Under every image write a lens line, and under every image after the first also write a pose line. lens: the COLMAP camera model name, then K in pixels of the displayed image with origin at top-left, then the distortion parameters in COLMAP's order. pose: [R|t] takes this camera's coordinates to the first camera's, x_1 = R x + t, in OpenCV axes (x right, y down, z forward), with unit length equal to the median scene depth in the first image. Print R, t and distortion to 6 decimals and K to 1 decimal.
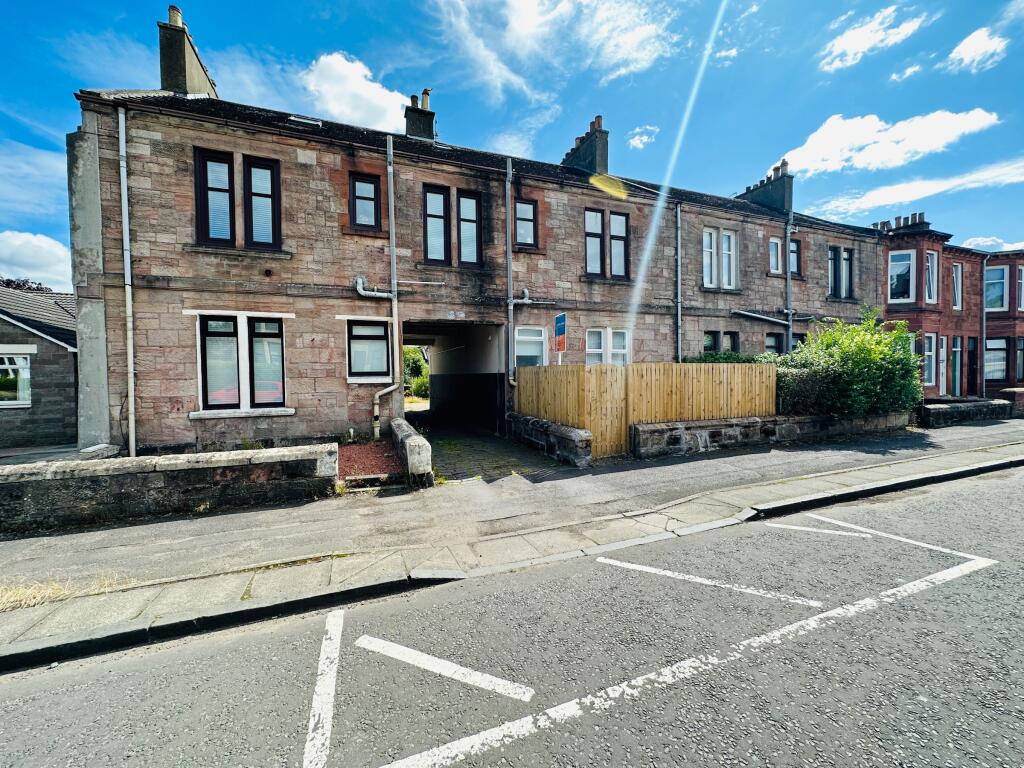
lens RADIAL K [[409.8, 0, 515.5], [0, 409.8, 383.6], [0, 0, 1]] dist [0.002233, -0.000361]
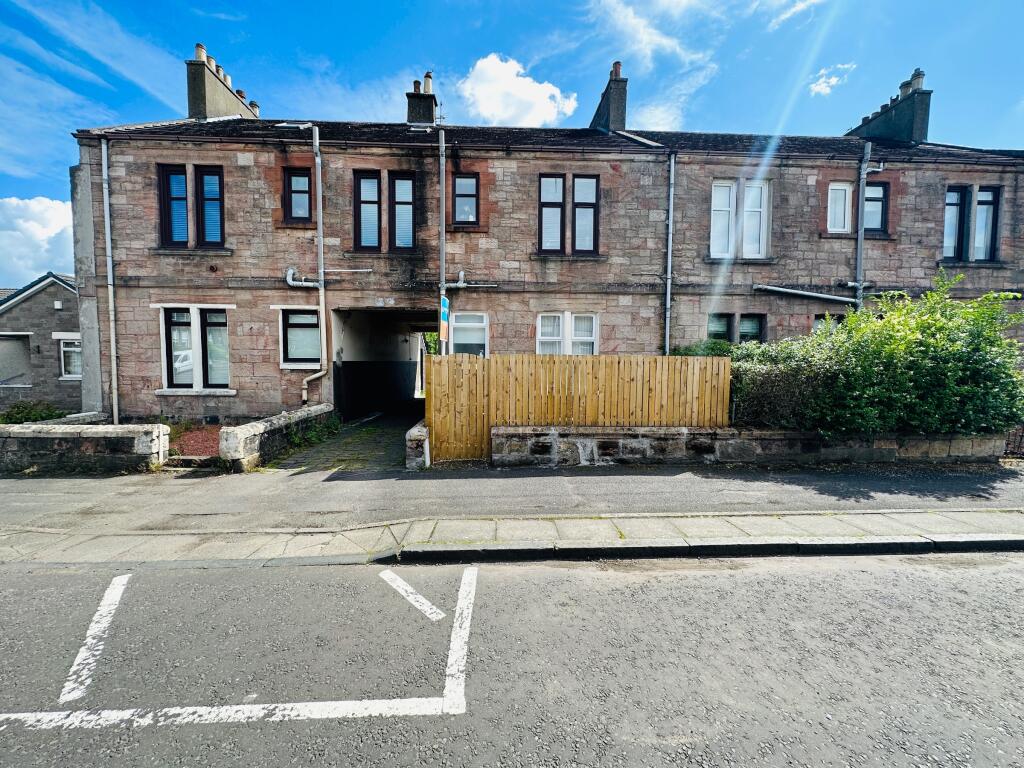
lens RADIAL K [[409.8, 0, 513.2], [0, 409.8, 384.0], [0, 0, 1]] dist [0.002233, -0.000361]
pose [[0.945808, 0.037016, -0.322610, 0.533041], [-0.027182, 0.999020, 0.034936, -0.015899], [0.323587, -0.024273, 0.945887, 0.188447]]
